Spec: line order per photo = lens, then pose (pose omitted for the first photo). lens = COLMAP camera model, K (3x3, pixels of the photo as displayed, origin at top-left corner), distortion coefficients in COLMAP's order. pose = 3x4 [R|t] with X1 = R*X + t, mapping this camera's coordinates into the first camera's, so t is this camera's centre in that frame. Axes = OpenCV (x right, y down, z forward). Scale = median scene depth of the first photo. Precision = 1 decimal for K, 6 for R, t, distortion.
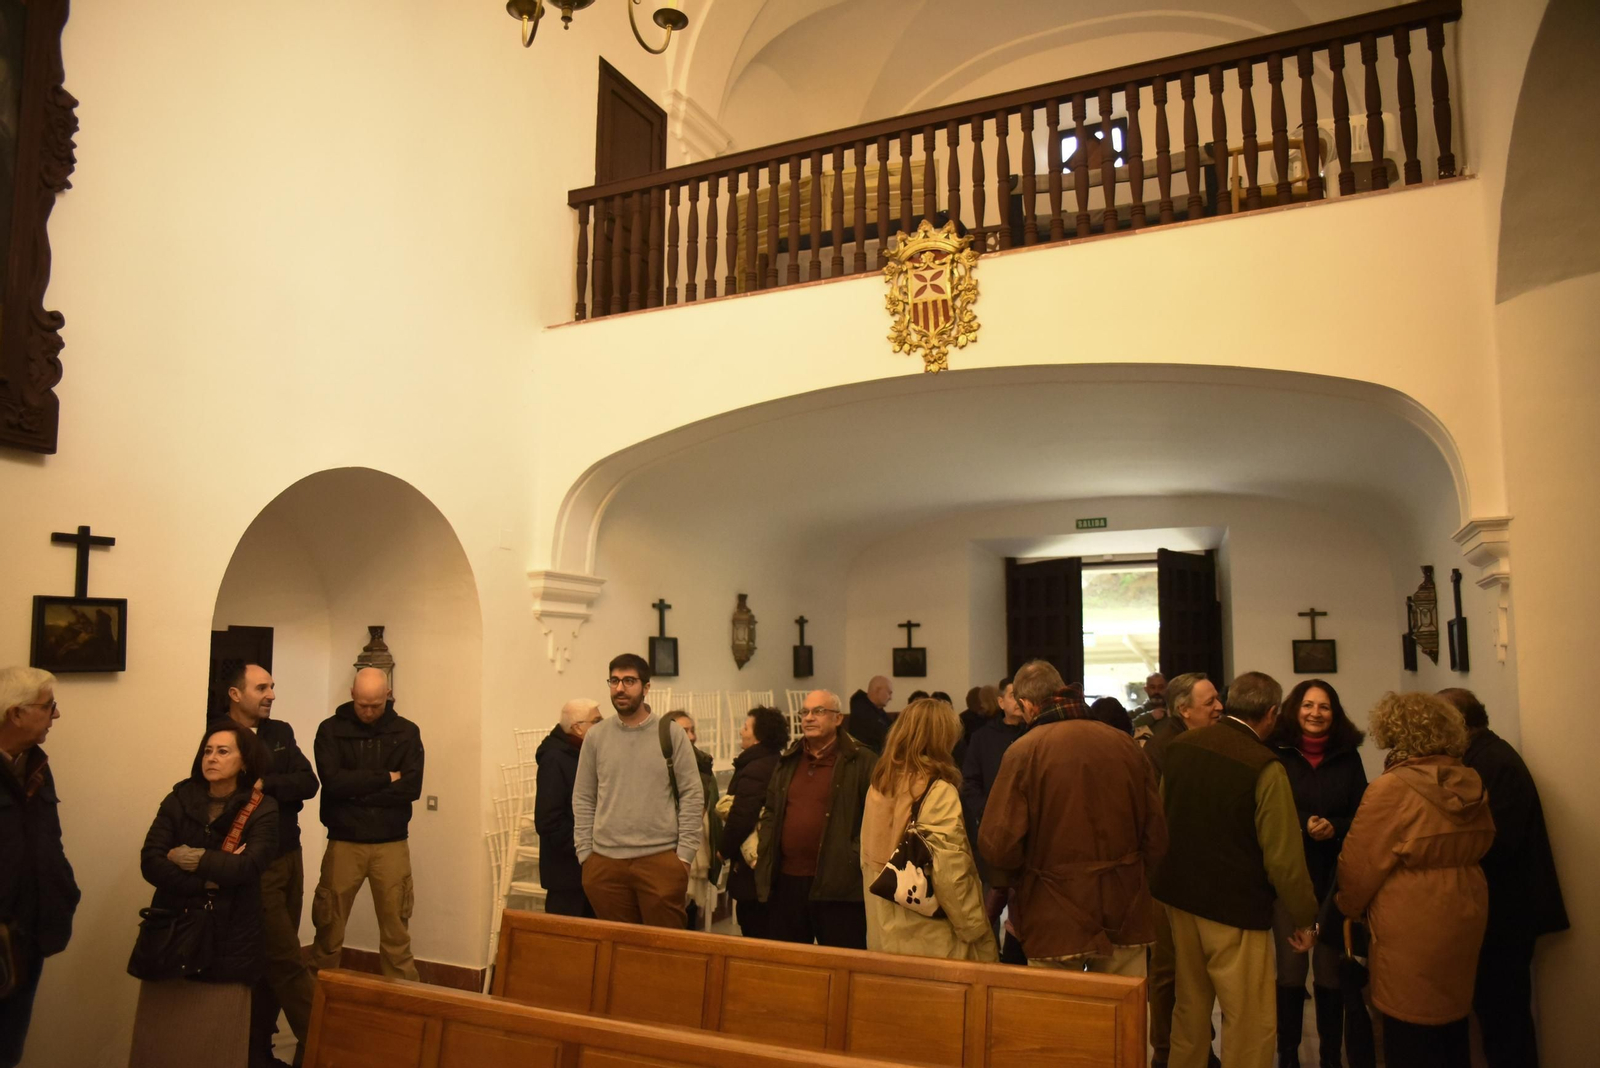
lens RADIAL K [[1107.5, 0, 808.6], [0, 1107.5, 525.6], [0, 0, 1]] dist [-0.049338, 0.020366]
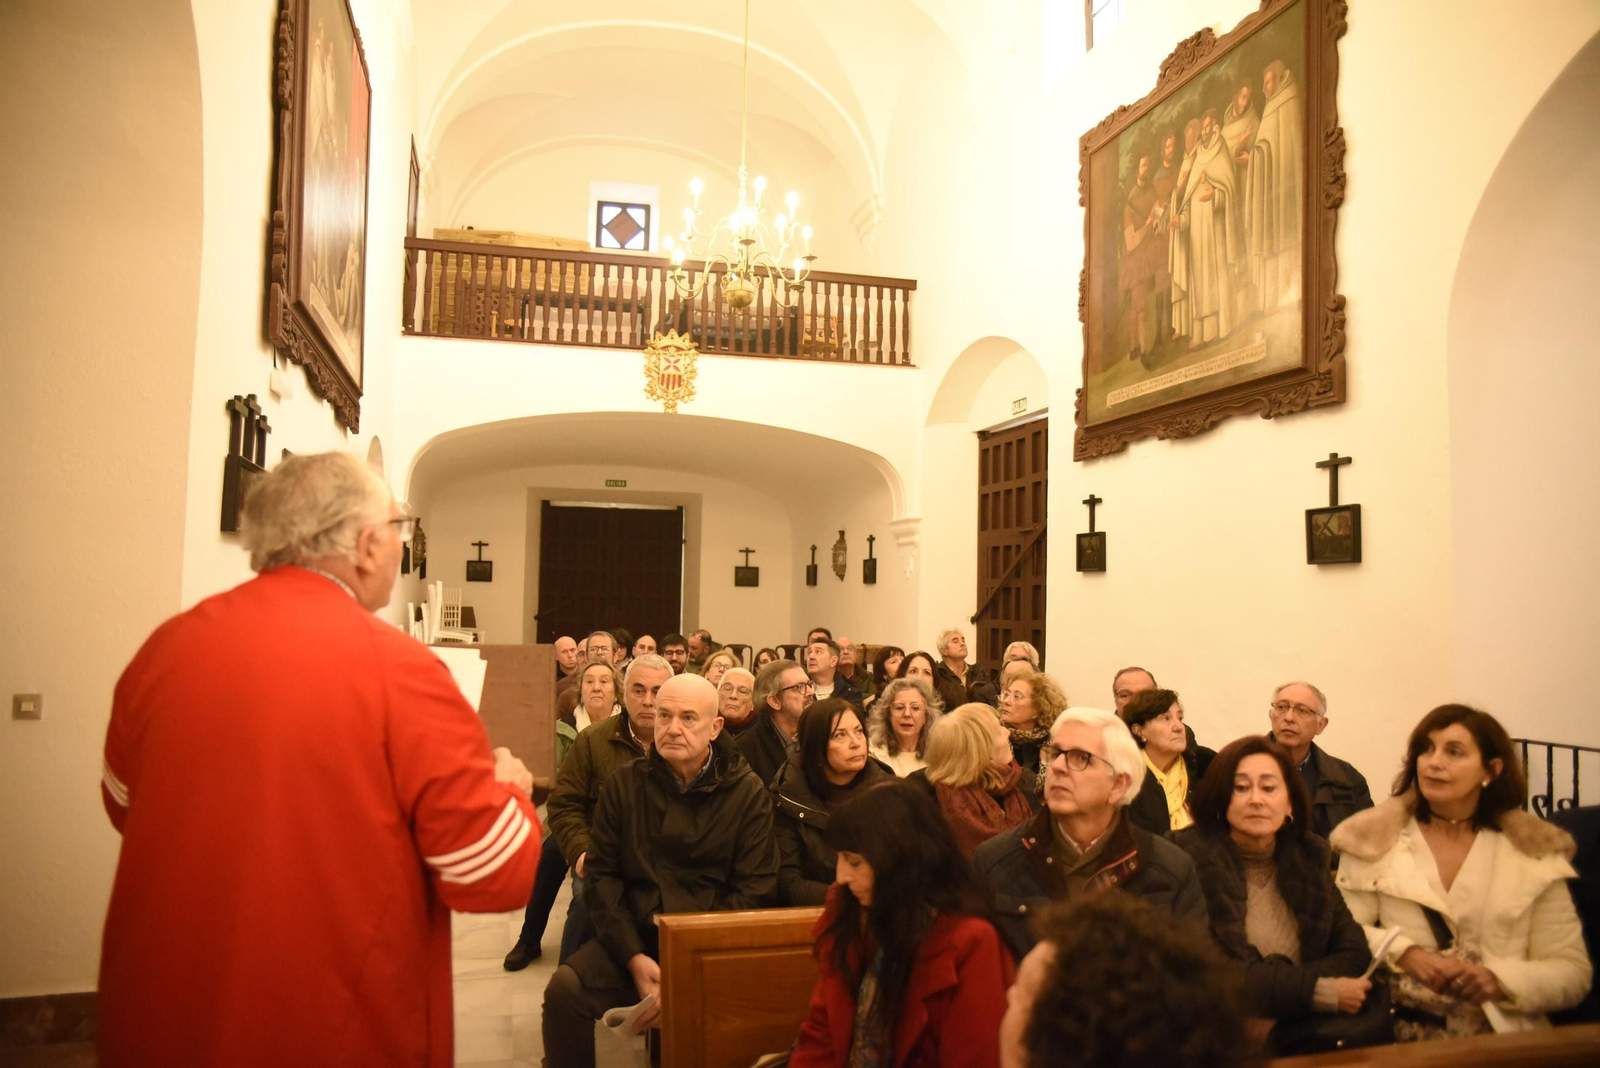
lens RADIAL K [[1107.5, 0, 782.5], [0, 1107.5, 546.6], [0, 0, 1]] dist [-0.049338, 0.020366]
pose [[0.791281, 0.047233, 0.609626, -0.678766], [-0.100469, 0.993504, 0.053431, -0.028141], [-0.603143, -0.103527, 0.790886, -0.473999]]
